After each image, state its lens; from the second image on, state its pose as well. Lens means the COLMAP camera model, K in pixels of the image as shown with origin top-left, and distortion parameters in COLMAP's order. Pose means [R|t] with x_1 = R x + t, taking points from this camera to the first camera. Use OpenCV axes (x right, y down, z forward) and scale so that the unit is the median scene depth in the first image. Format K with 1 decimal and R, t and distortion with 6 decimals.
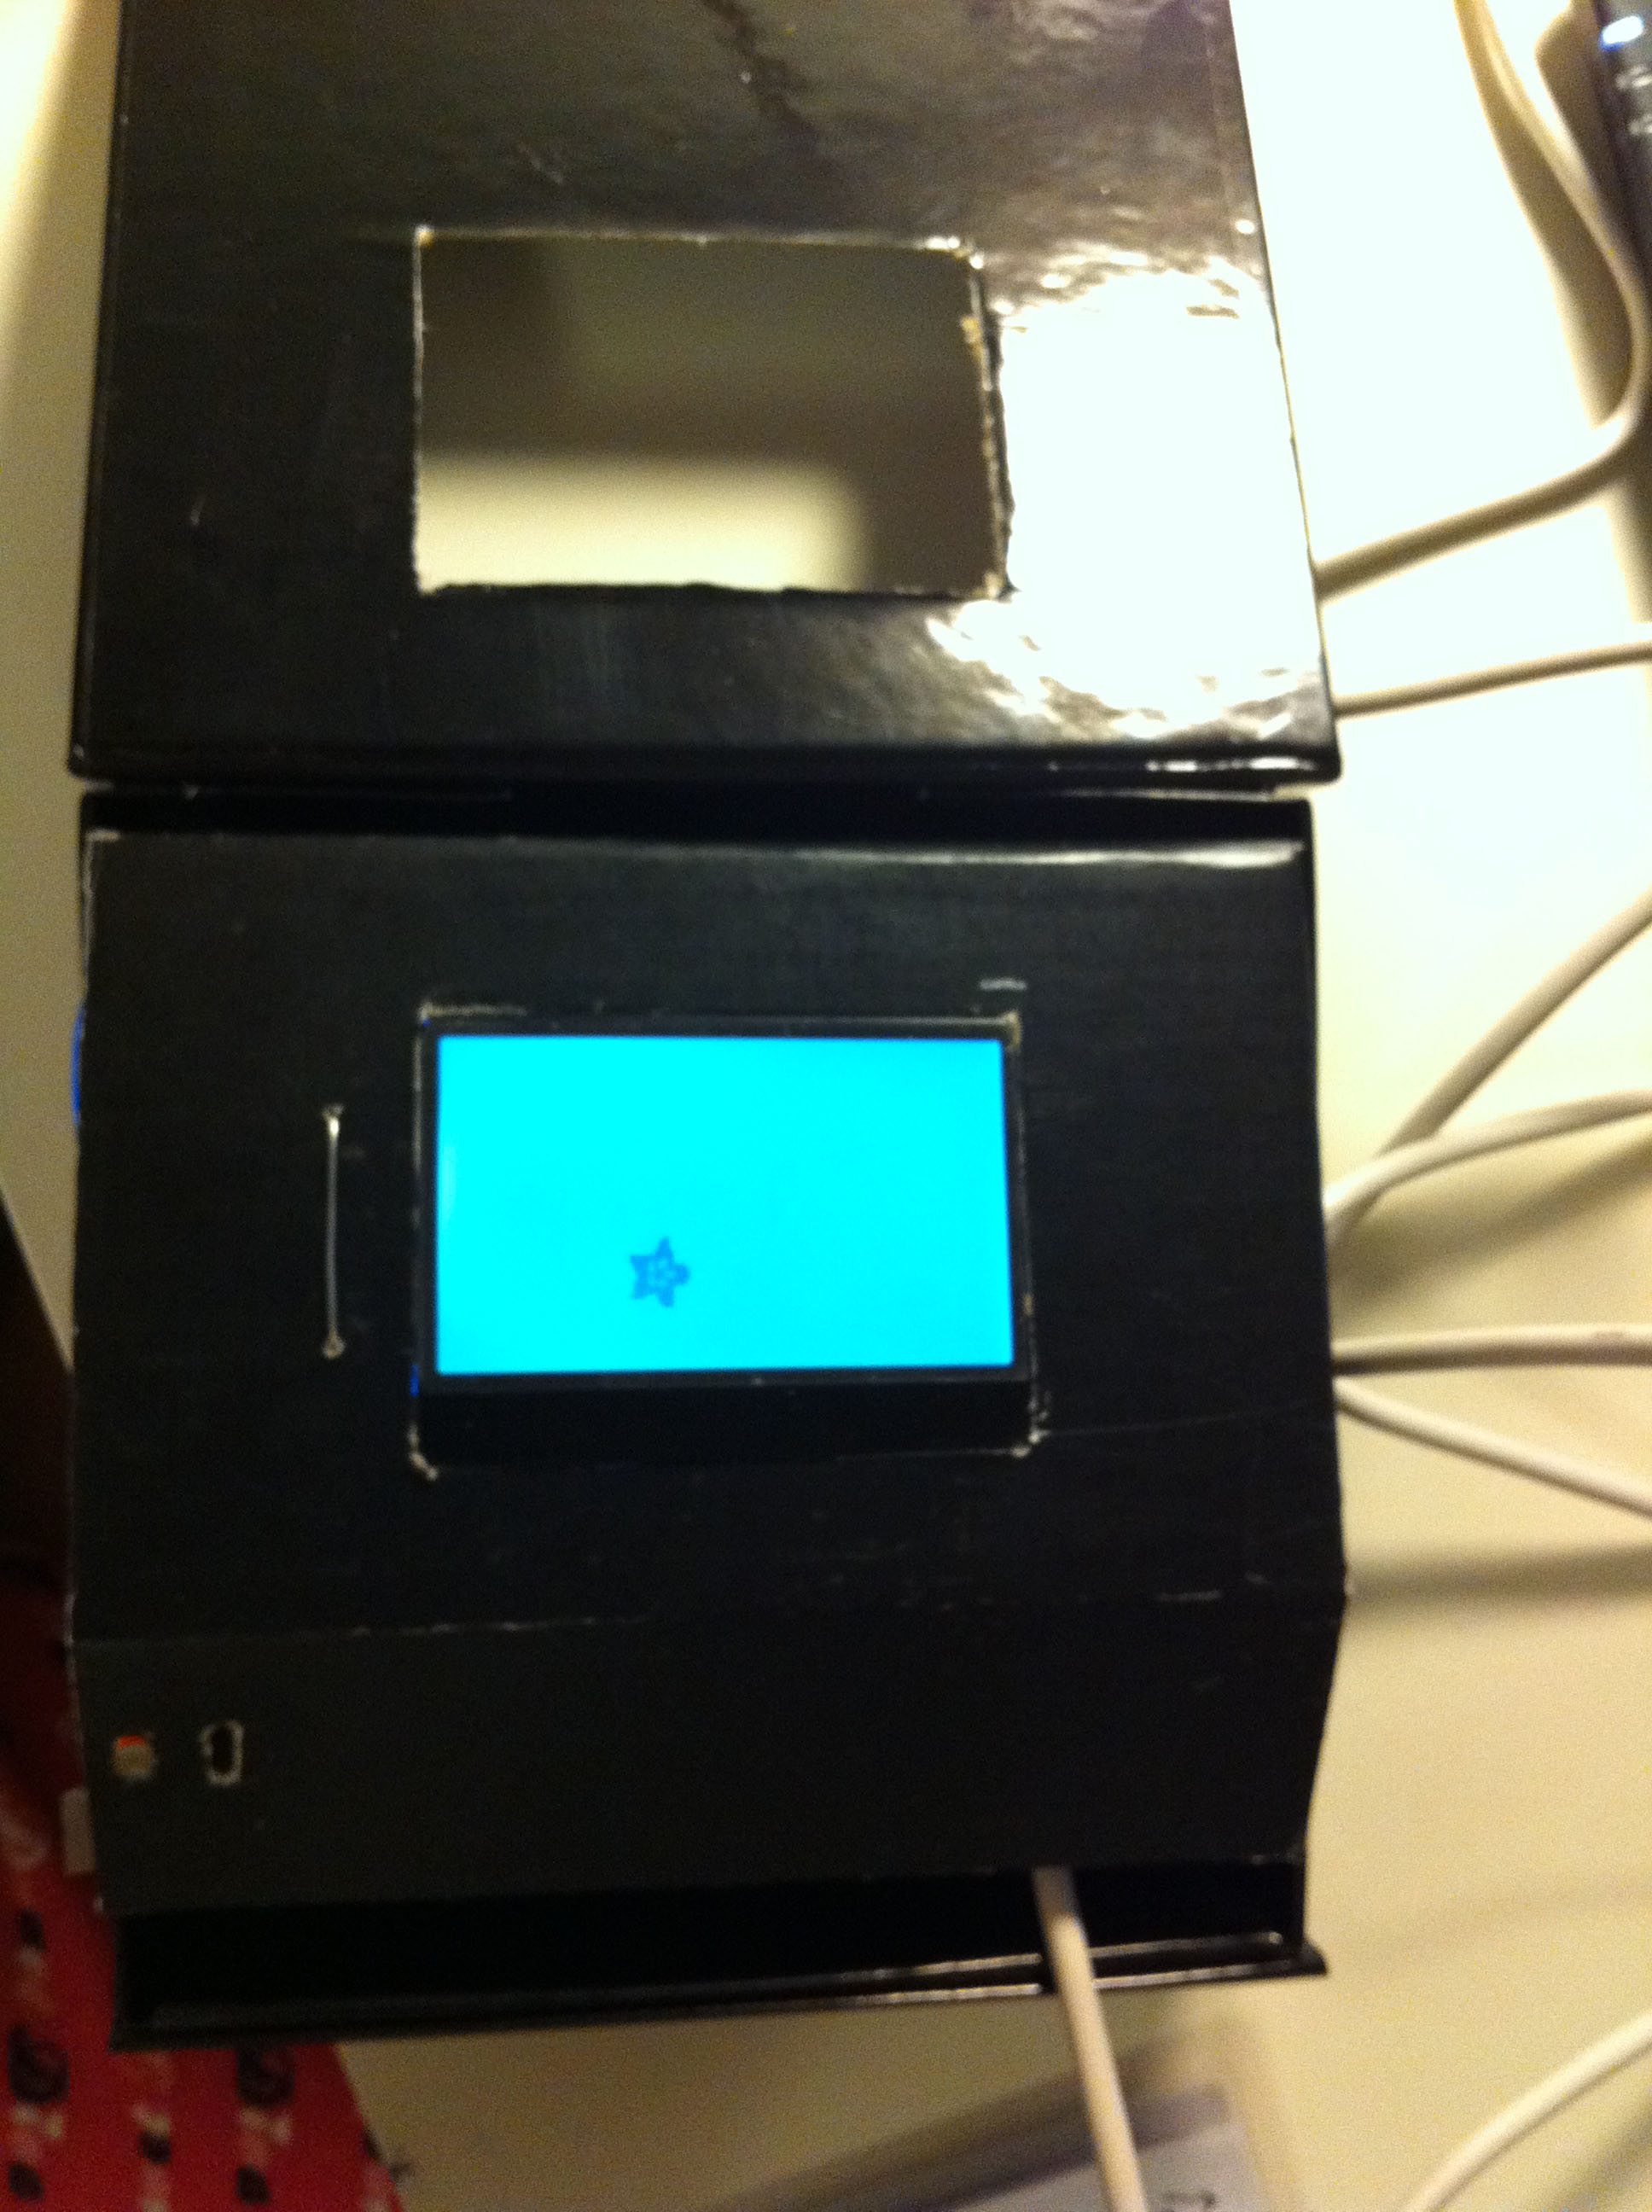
lens RADIAL K [[2123.5, 0, 828.8], [0, 2123.5, 1214.7], [0, 0, 1]] dist [0.051323, -0.127469]
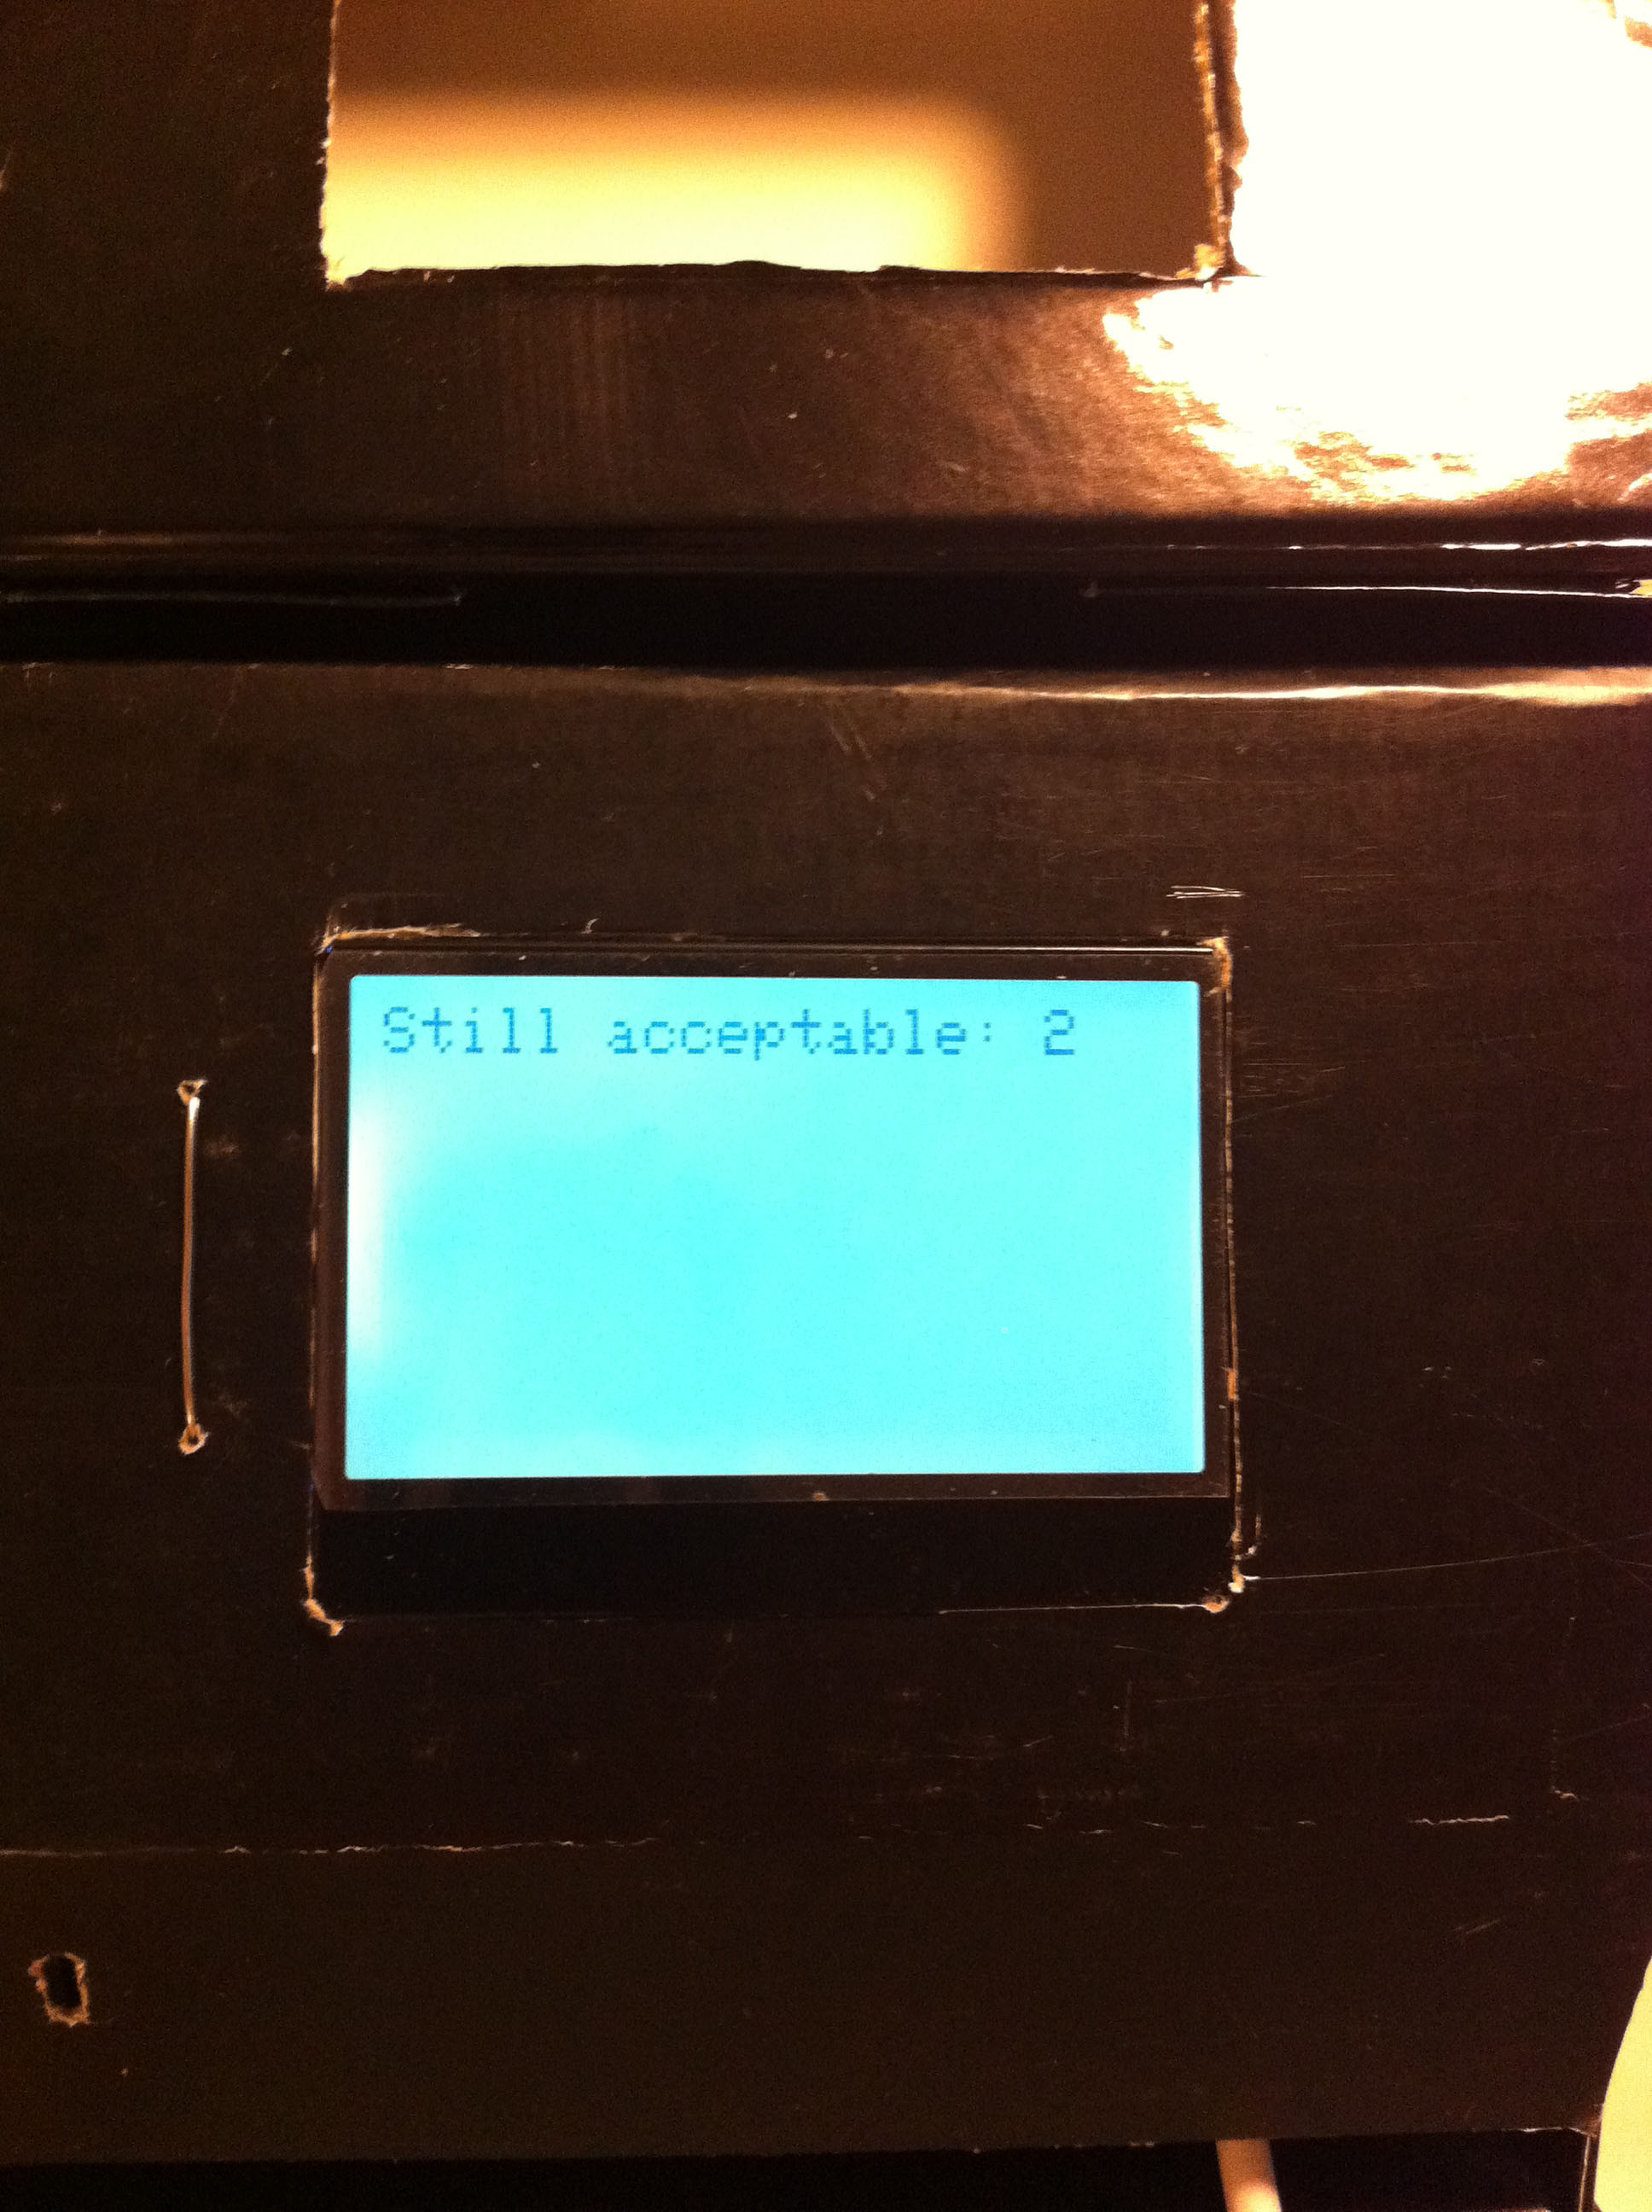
lens RADIAL K [[2123.5, 0, 828.8], [0, 2123.5, 1214.7], [0, 0, 1]] dist [0.051323, -0.127469]
pose [[0.996556, 0.018213, -0.080894, 0.020981], [-0.009912, 0.994750, 0.101852, -0.075105], [0.082324, -0.100700, 0.991505, 0.332301]]
